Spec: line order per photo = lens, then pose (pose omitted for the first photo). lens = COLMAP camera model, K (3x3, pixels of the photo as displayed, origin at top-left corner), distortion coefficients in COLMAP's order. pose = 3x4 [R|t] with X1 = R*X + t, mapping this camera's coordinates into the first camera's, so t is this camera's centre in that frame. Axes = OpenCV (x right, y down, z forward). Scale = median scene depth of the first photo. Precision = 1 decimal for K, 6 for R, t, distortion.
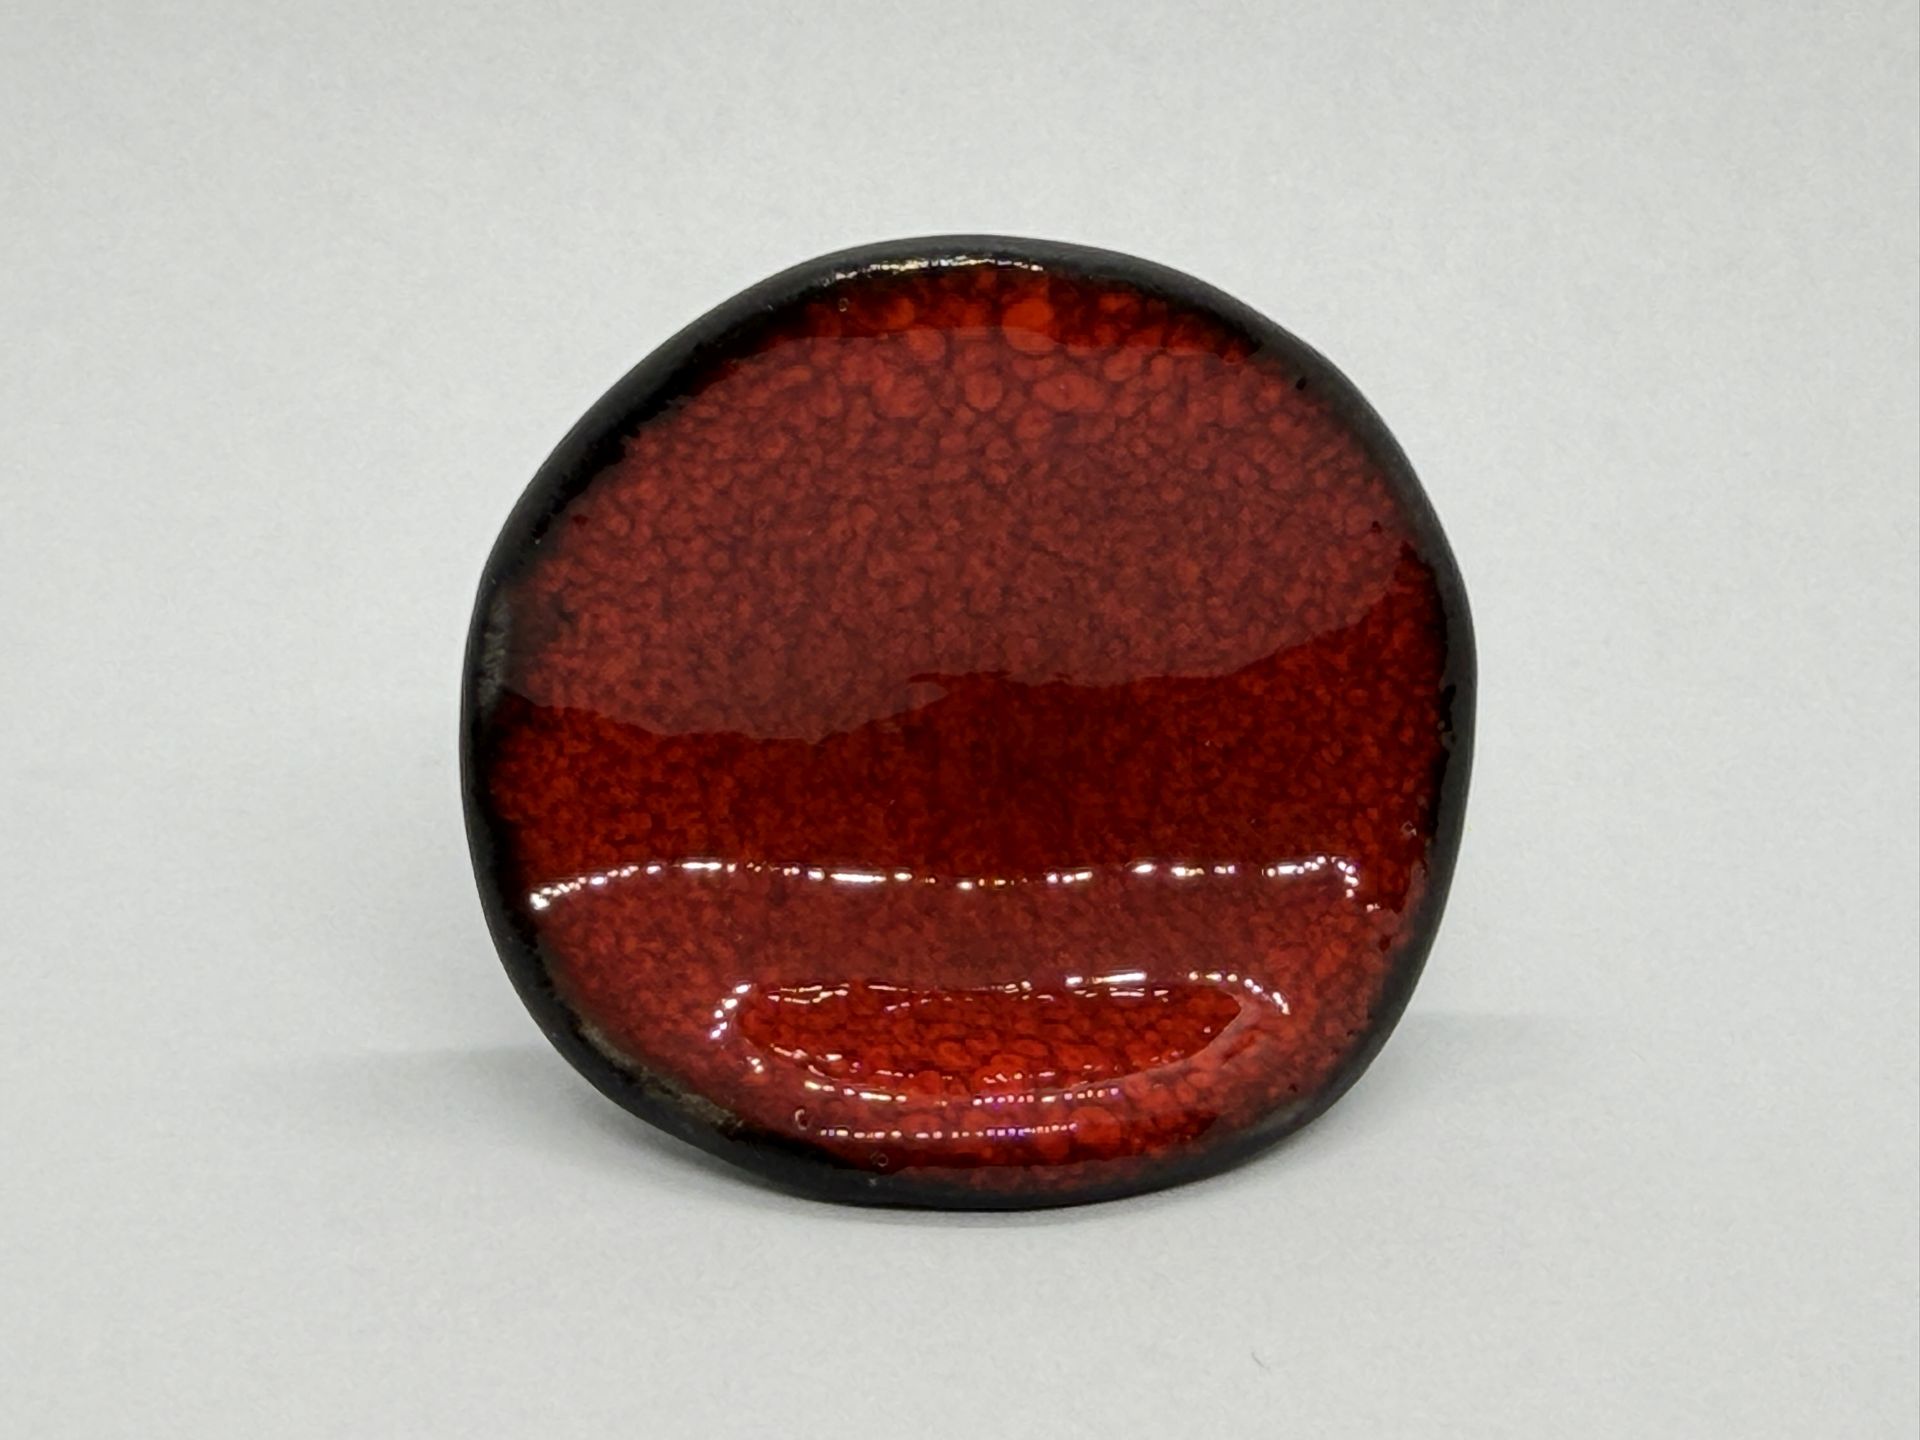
lens RADIAL K [[4215.1, 0, 958.2], [0, 4215.1, 711.3], [0, 0, 1]] dist [0.094118, 0.000000]
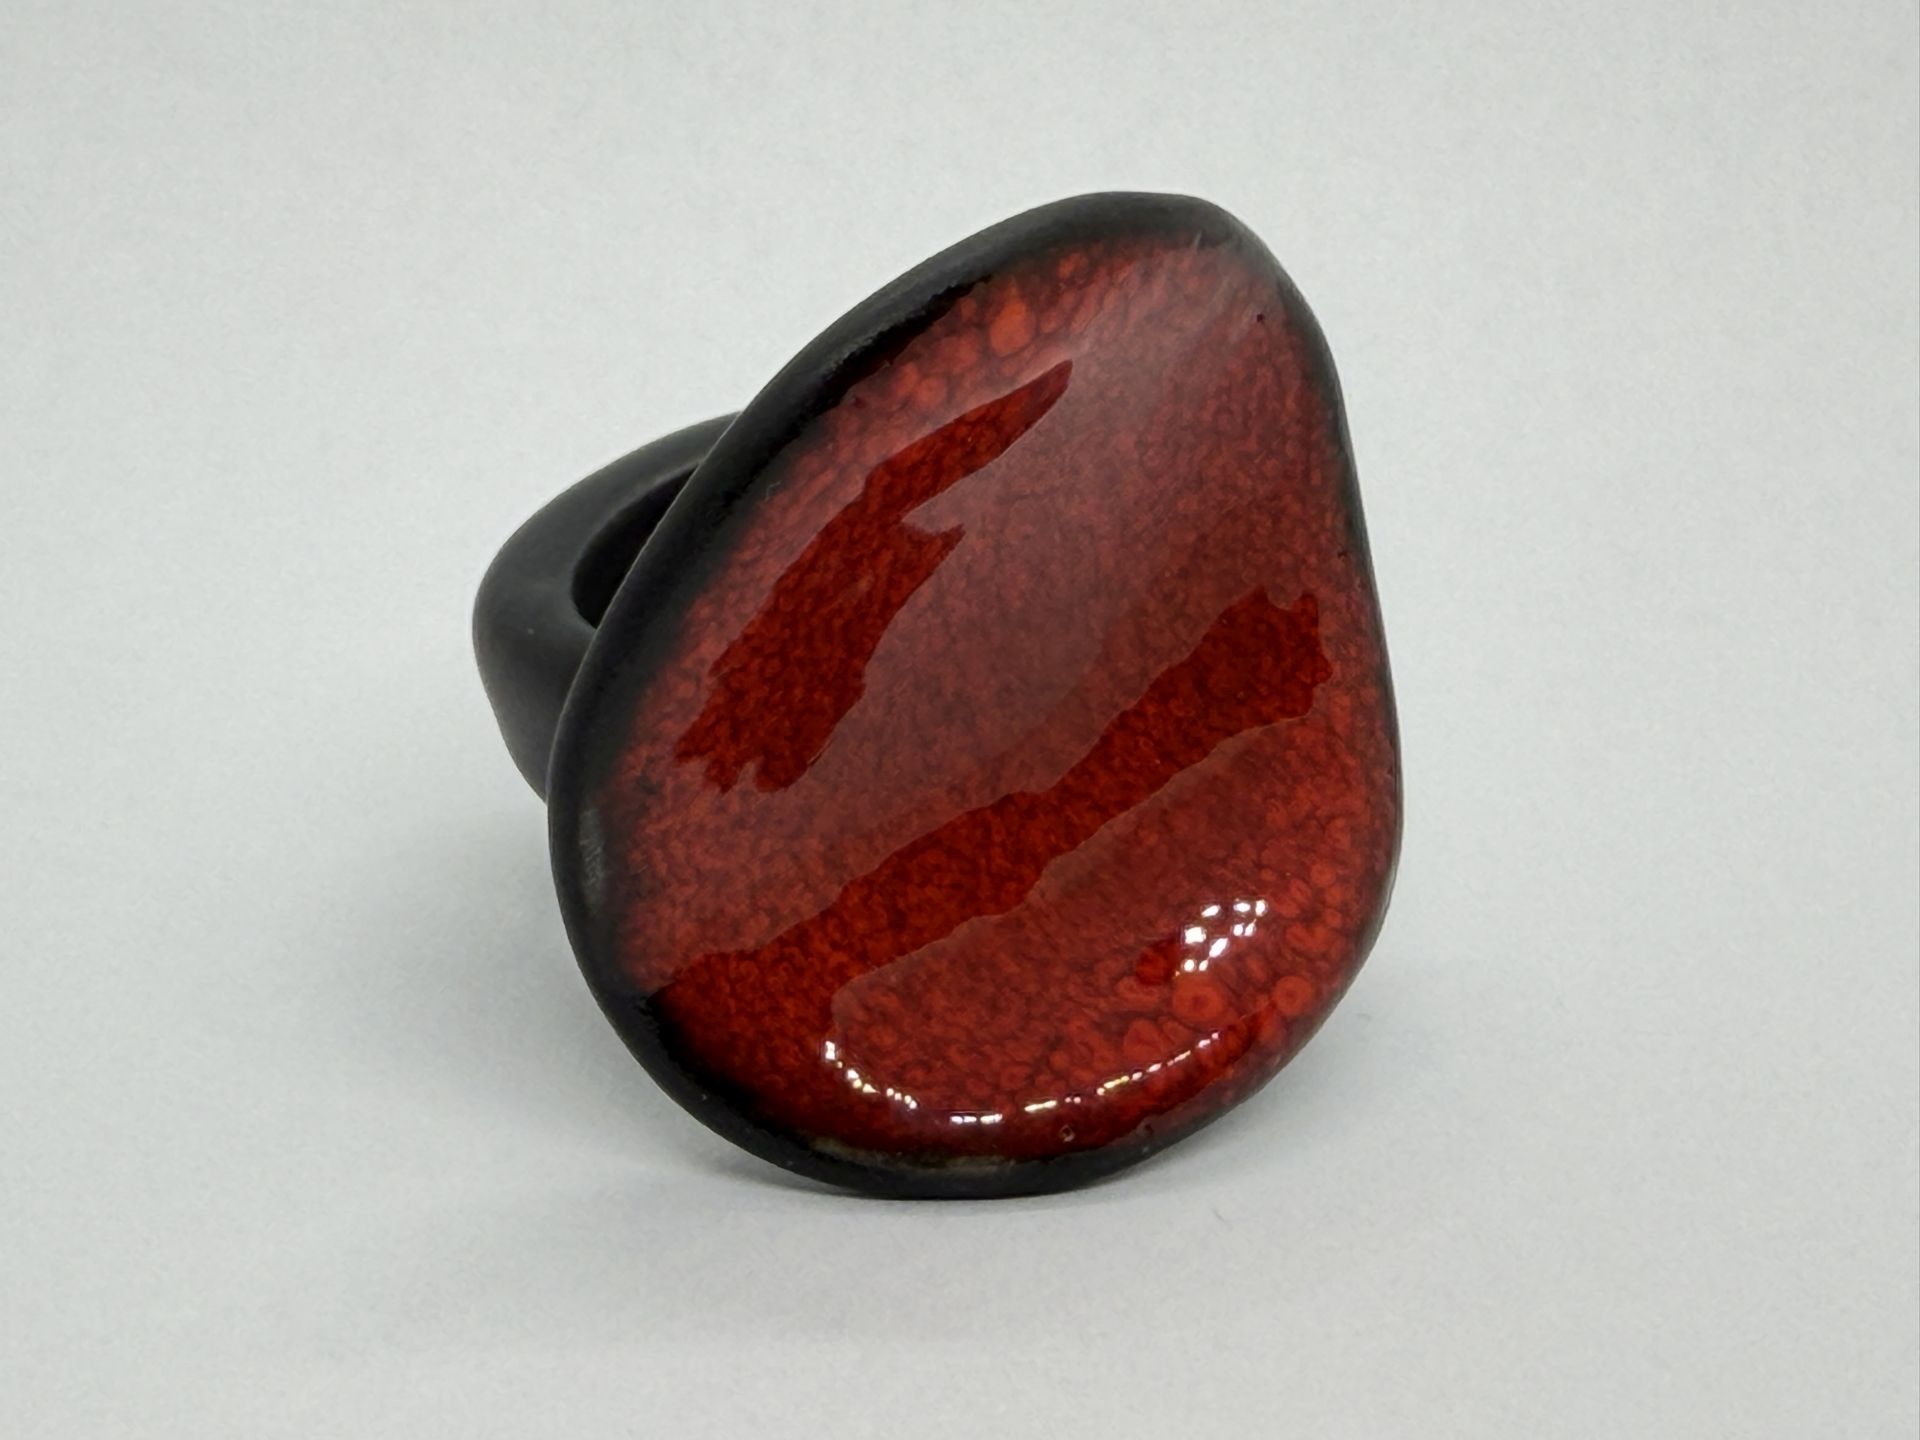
lens RADIAL K [[3877.9, 0, 930.8], [0, 3877.9, 646.6], [0, 0, 1]] dist [0.179074, 0.000000]
pose [[0.836470, -0.442308, 0.323546, -0.304029], [0.318583, 0.872861, 0.369619, -0.347530], [-0.445896, -0.206099, 0.871034, 0.221078]]
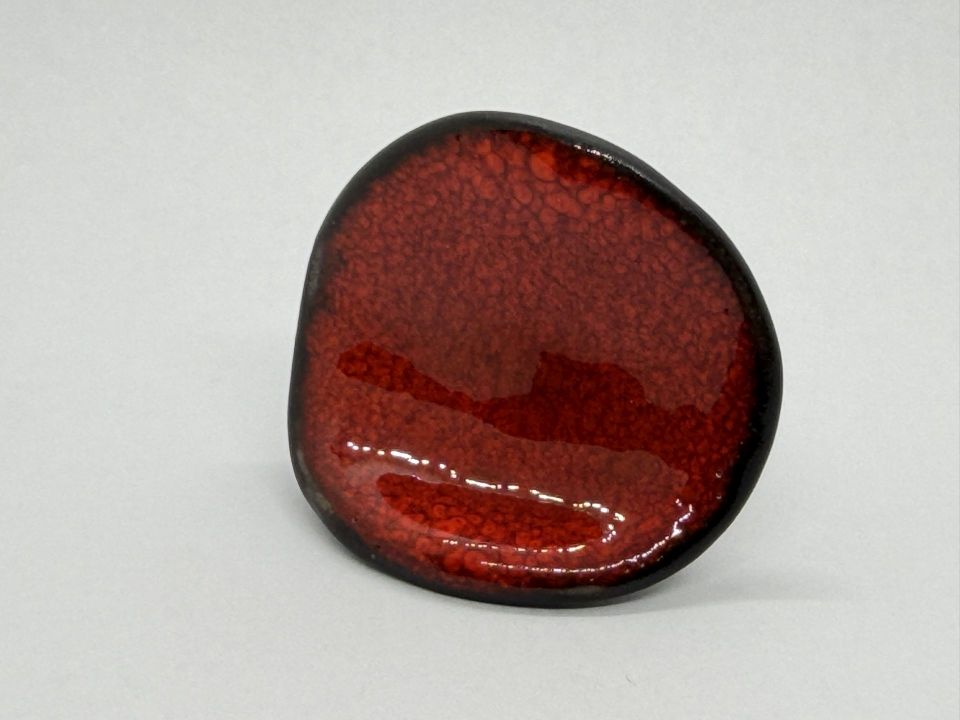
lens RADIAL K [[2107.5, 0, 479.8], [0, 2107.5, 364.6], [0, 0, 1]] dist [0.094118, 0.000000]
pose [[0.836800, 0.236828, -0.493638, 0.490695], [-0.248888, 0.967608, 0.042312, -0.033770], [0.487668, 0.087454, 0.868638, 0.122484]]
